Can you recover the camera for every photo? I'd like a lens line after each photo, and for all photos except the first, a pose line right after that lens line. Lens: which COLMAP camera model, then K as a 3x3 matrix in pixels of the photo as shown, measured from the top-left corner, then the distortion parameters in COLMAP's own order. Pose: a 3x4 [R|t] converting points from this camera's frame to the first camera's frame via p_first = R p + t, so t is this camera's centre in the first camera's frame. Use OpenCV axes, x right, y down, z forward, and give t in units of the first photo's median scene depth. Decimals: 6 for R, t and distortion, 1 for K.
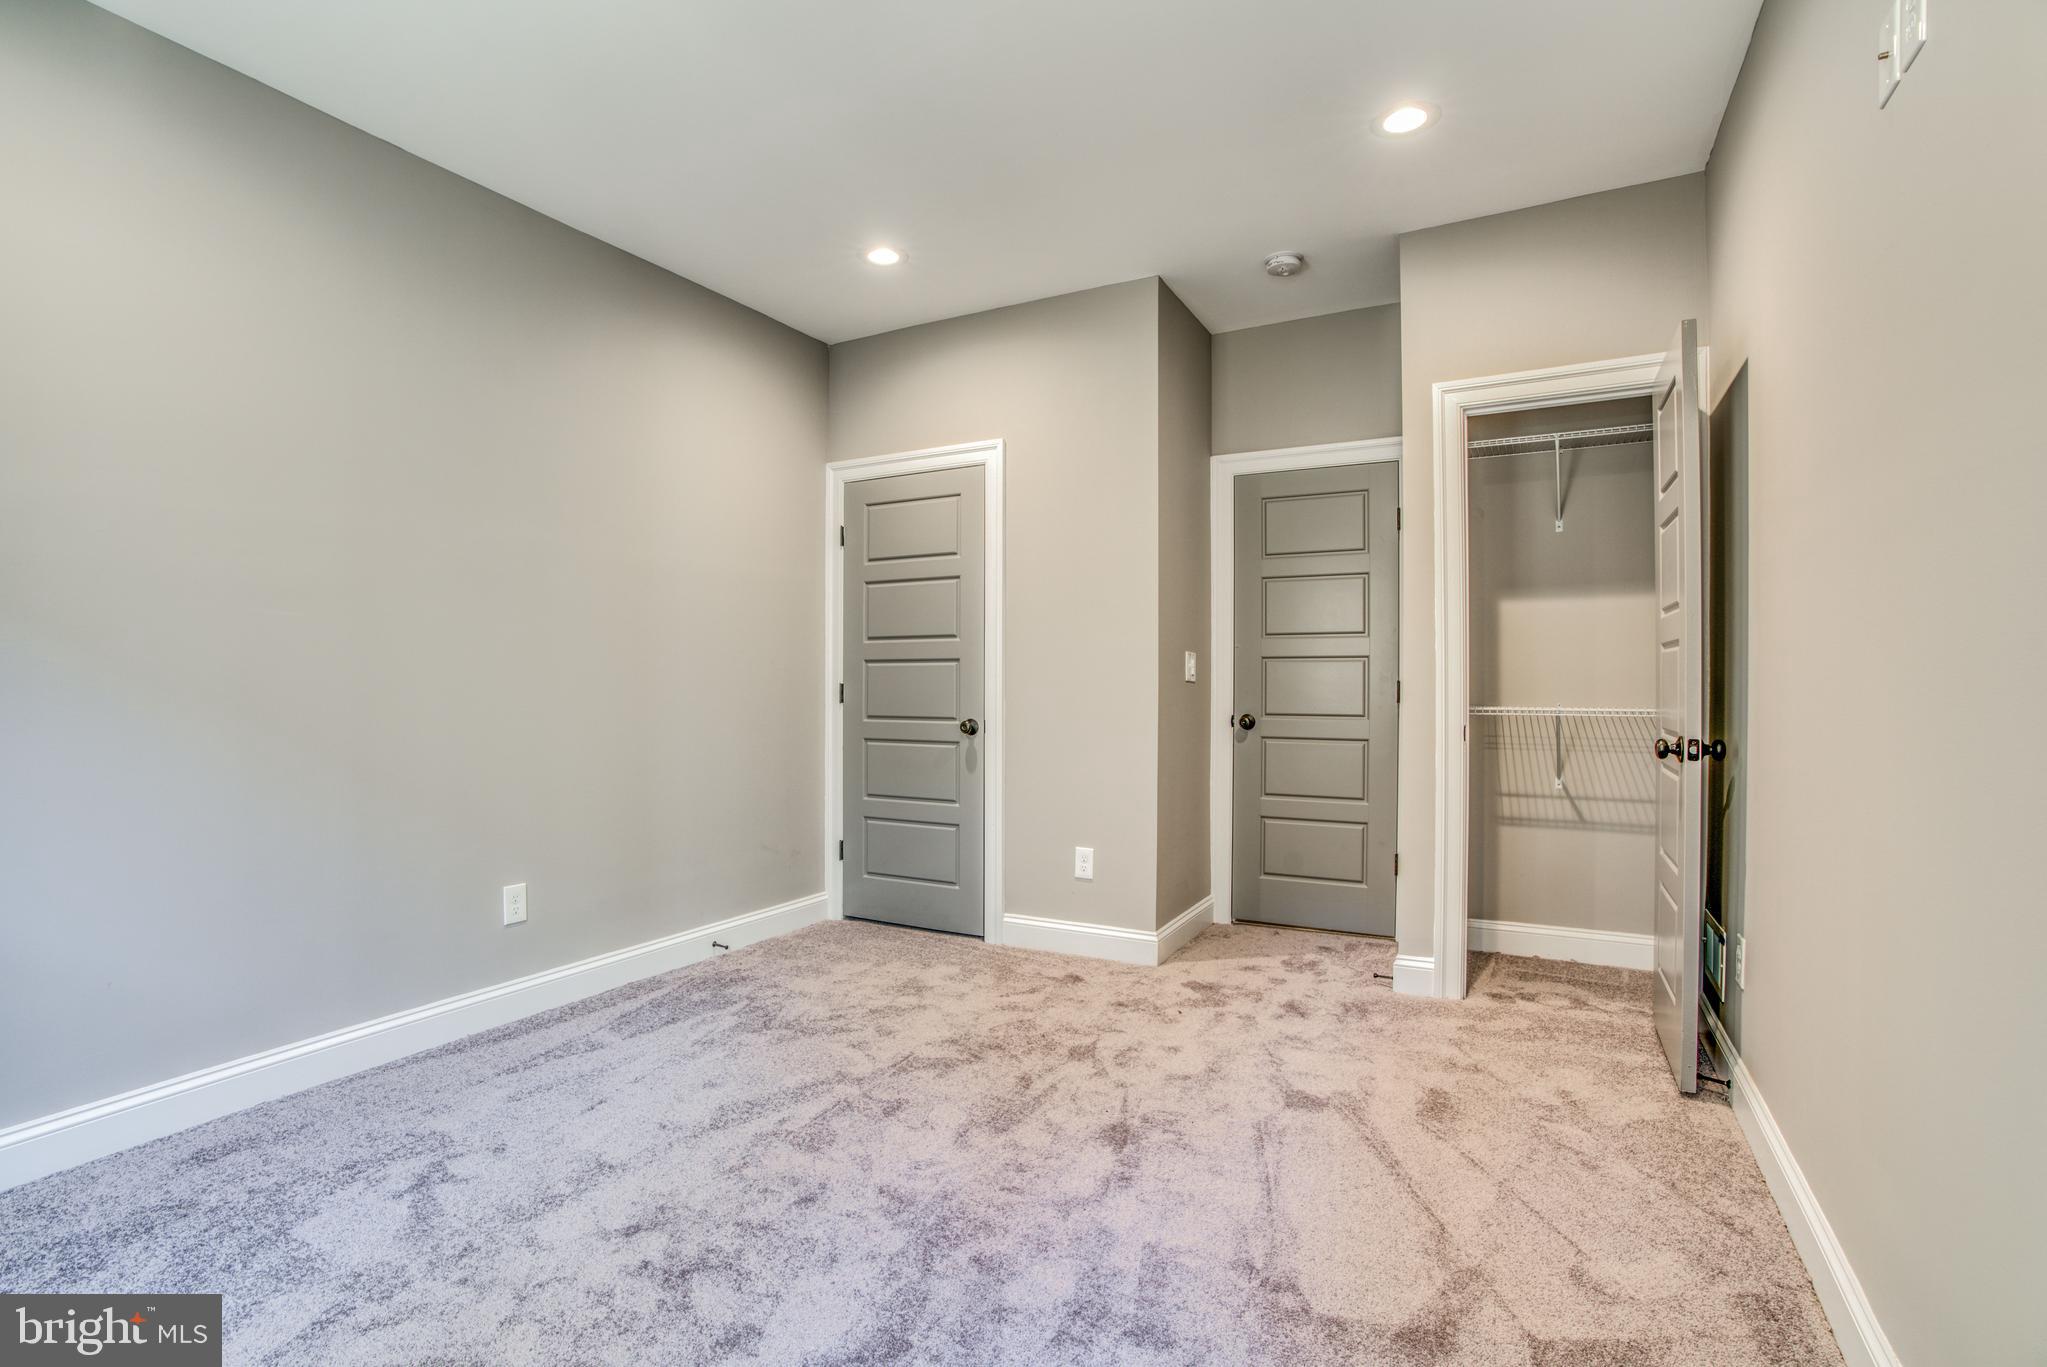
lens RADIAL K [[966.8, 0, 1010.2], [0, 966.8, 705.7], [0, 0, 1]] dist [-0.065735, 0.024910]
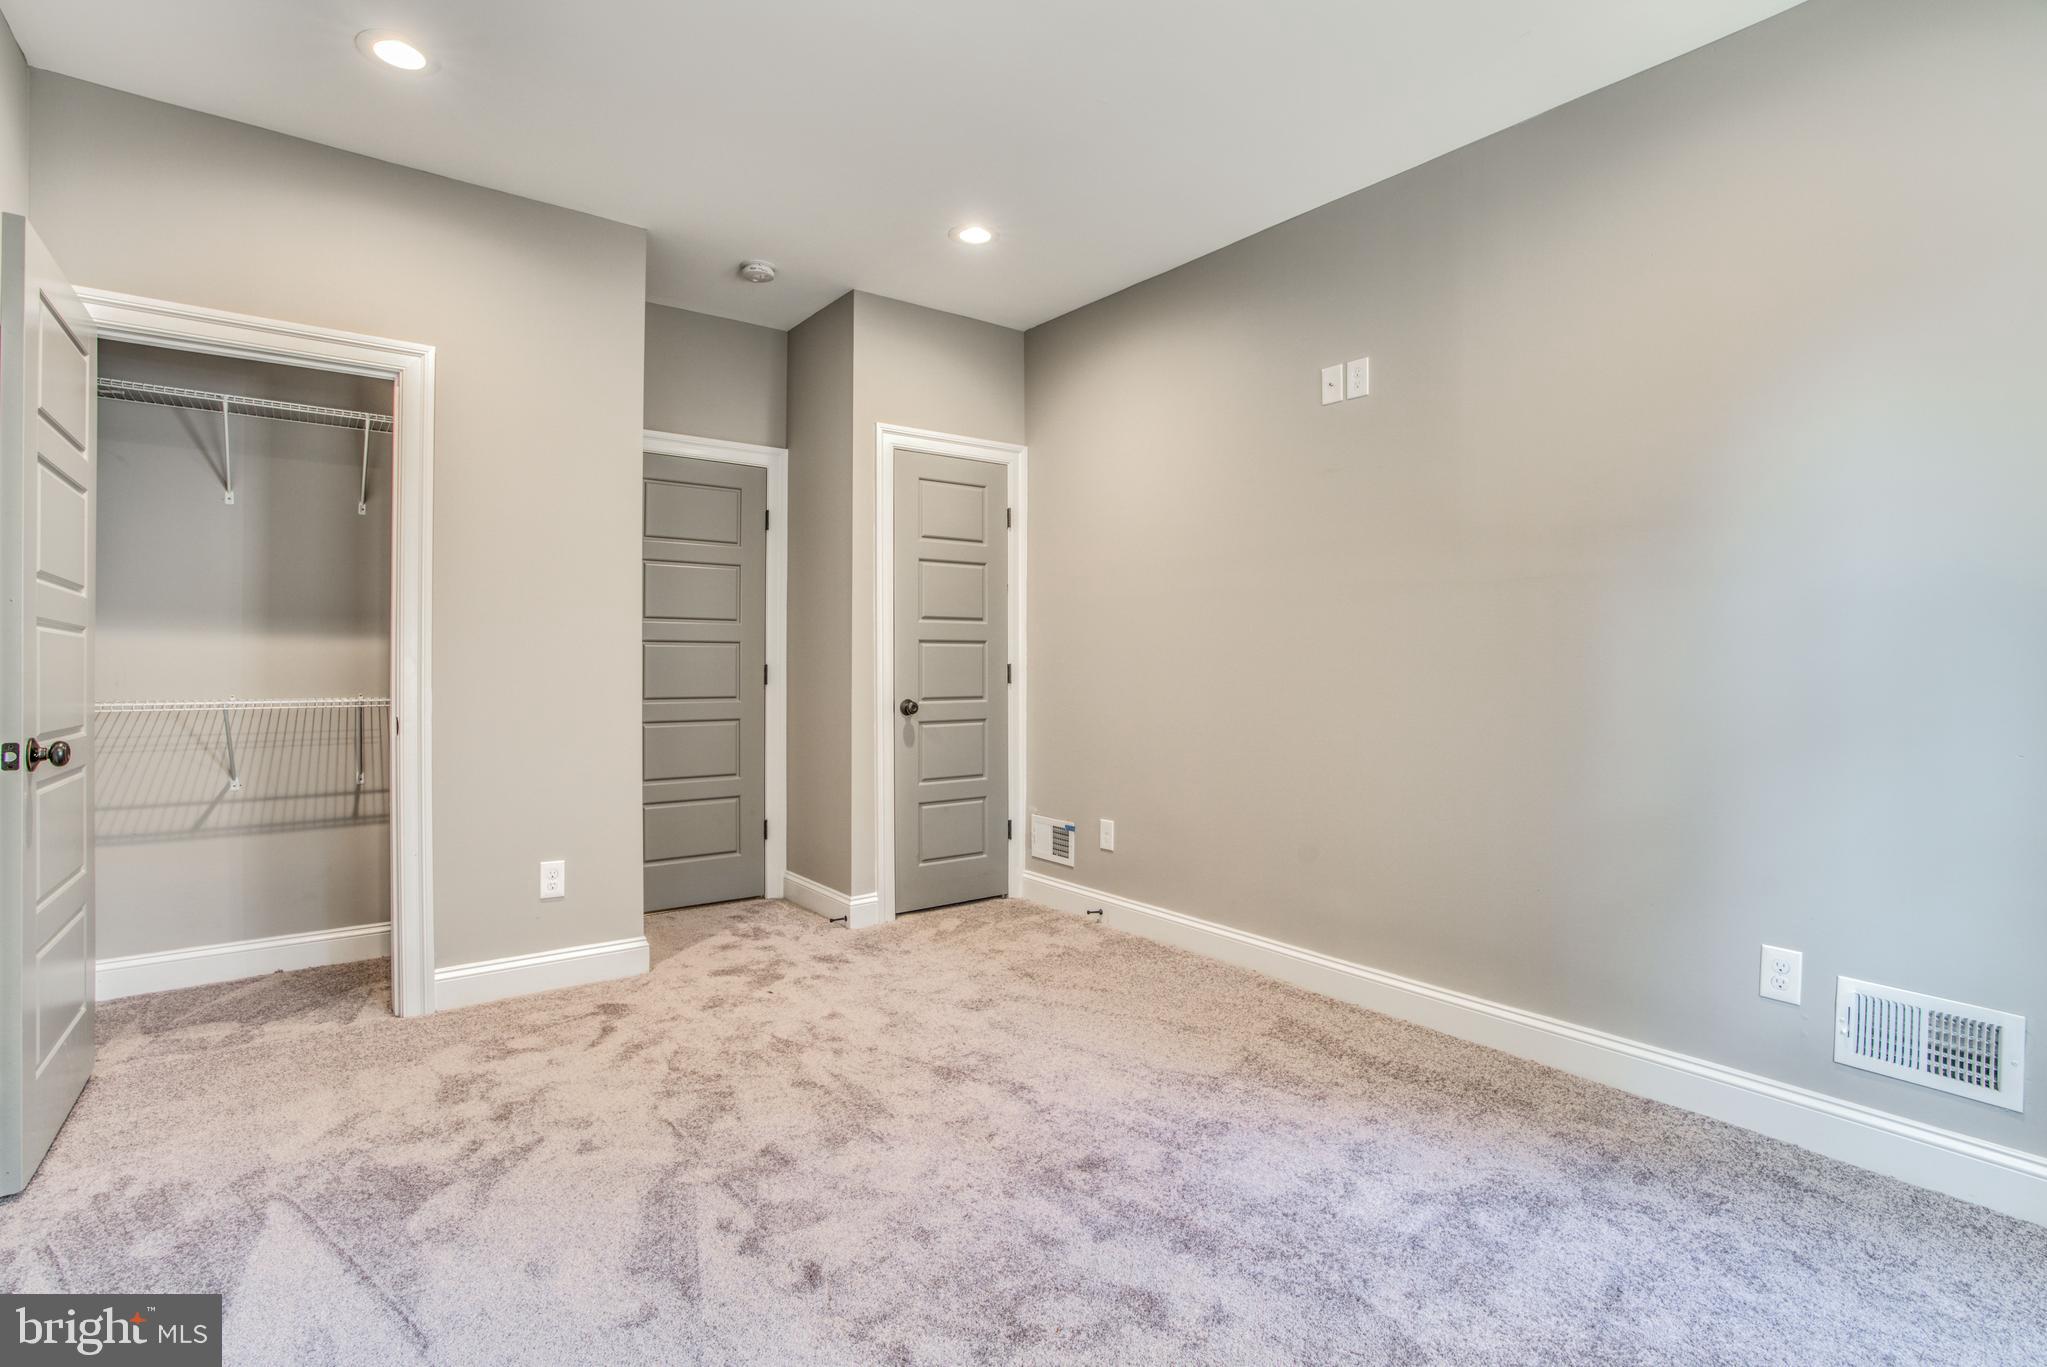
lens RADIAL K [[966.8, 0, 1010.8], [0, 966.8, 692.7], [0, 0, 1]] dist [-0.065735, 0.024910]
pose [[0.385132, -0.017403, 0.922697, -0.600763], [0.020773, 0.999732, 0.010185, 0.000886], [-0.922628, 0.015245, 0.385391, 0.349326]]
